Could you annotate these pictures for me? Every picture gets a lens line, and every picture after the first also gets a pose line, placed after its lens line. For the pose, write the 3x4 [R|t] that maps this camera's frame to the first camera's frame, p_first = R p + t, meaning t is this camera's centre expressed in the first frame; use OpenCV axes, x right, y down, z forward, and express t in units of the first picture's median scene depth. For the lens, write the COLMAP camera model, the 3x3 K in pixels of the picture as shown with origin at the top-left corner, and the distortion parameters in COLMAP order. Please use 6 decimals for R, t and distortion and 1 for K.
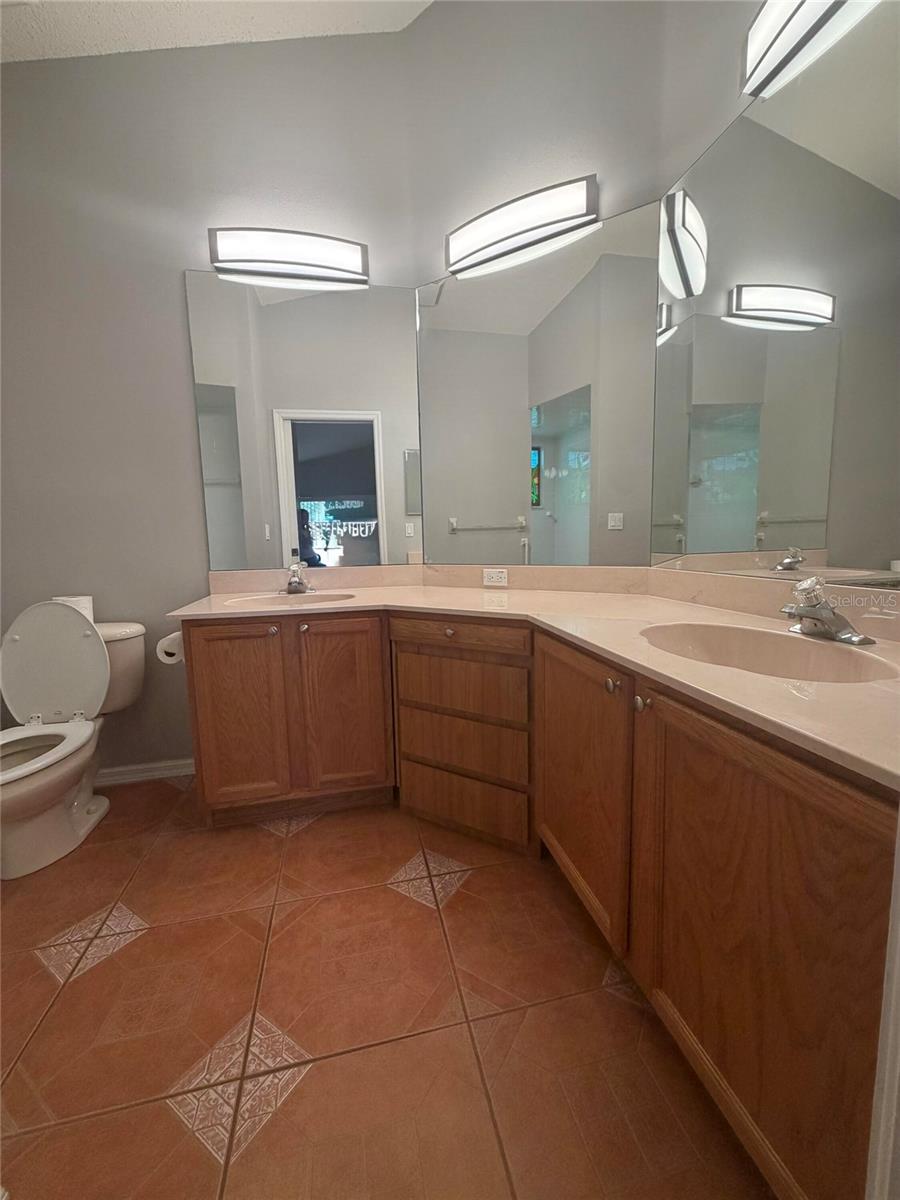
lens RADIAL K [[478.1, 0, 453.6], [0, 478.1, 595.3], [0, 0, 1]] dist [0.006619, -0.000383]
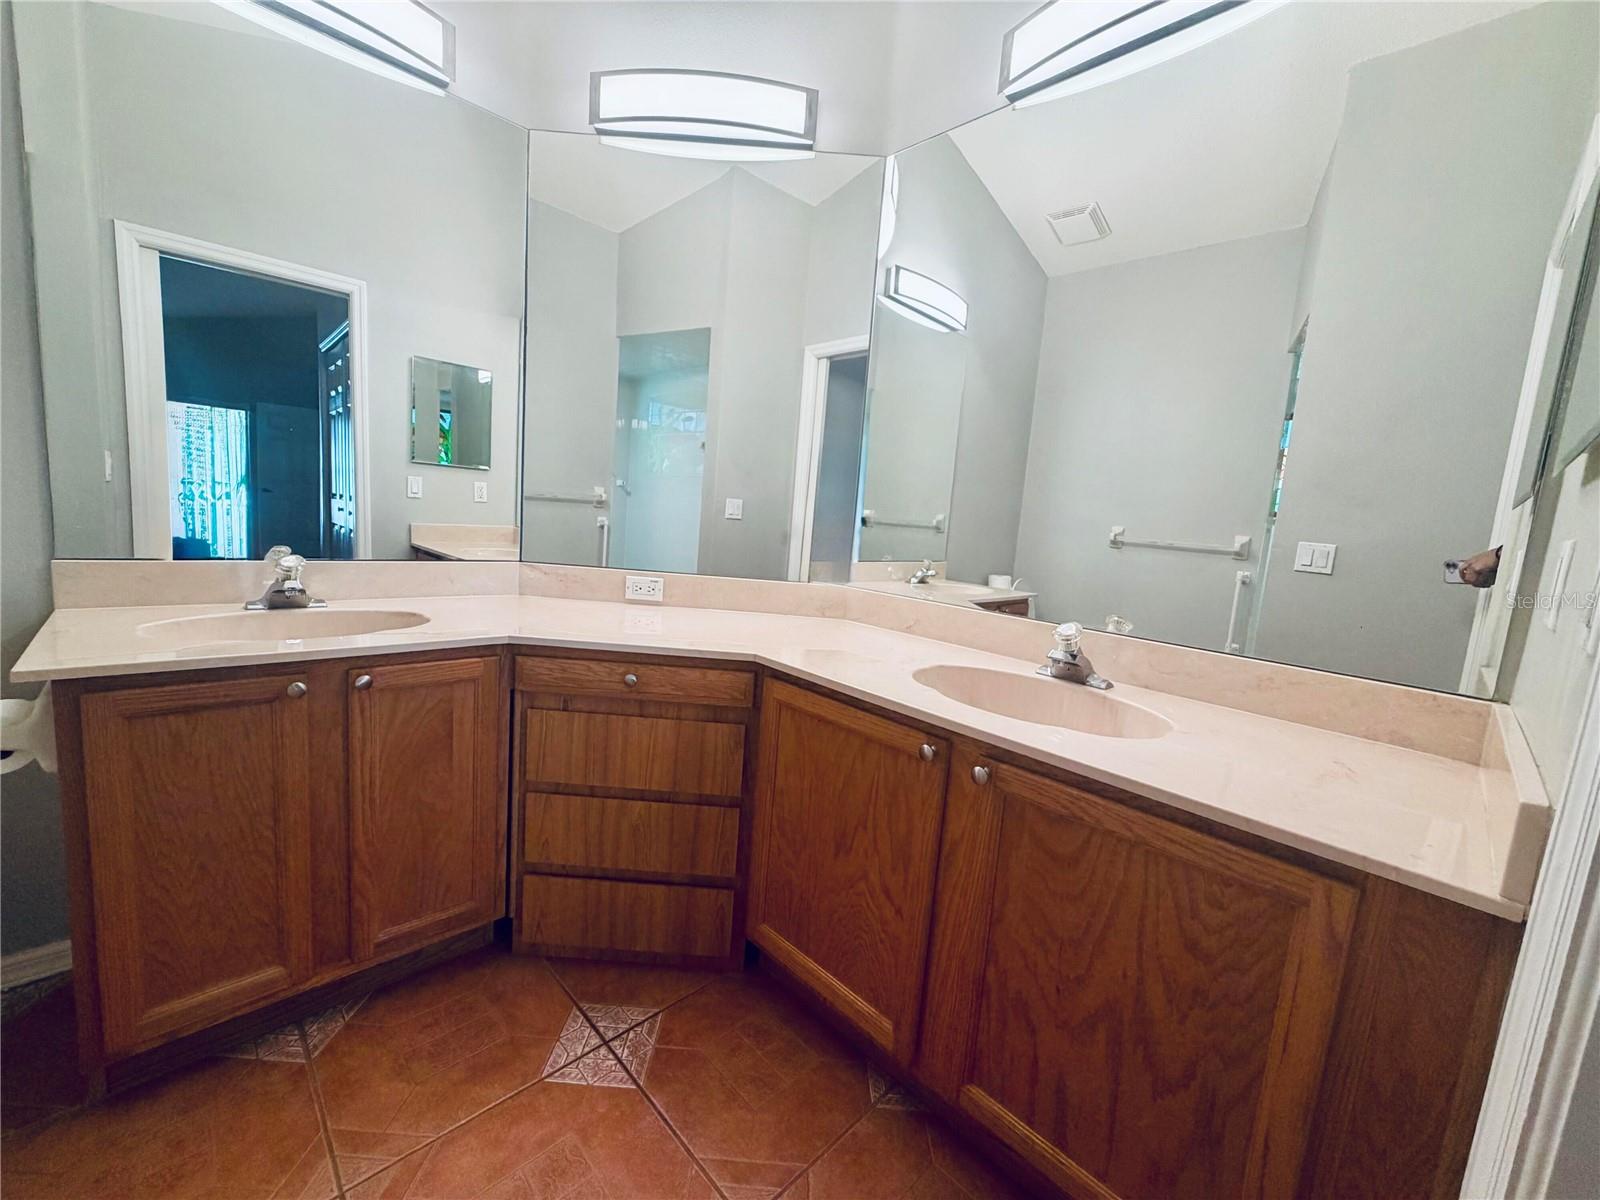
lens RADIAL K [[637.5, 0, 799.5], [0, 637.5, 600.5], [0, 0, 1]] dist [0.006619, -0.000383]
pose [[0.852588, 0.017175, 0.522301, -0.266703], [-0.029893, 0.999426, 0.015932, -0.053186], [-0.521728, -0.029196, 0.852612, 0.094101]]
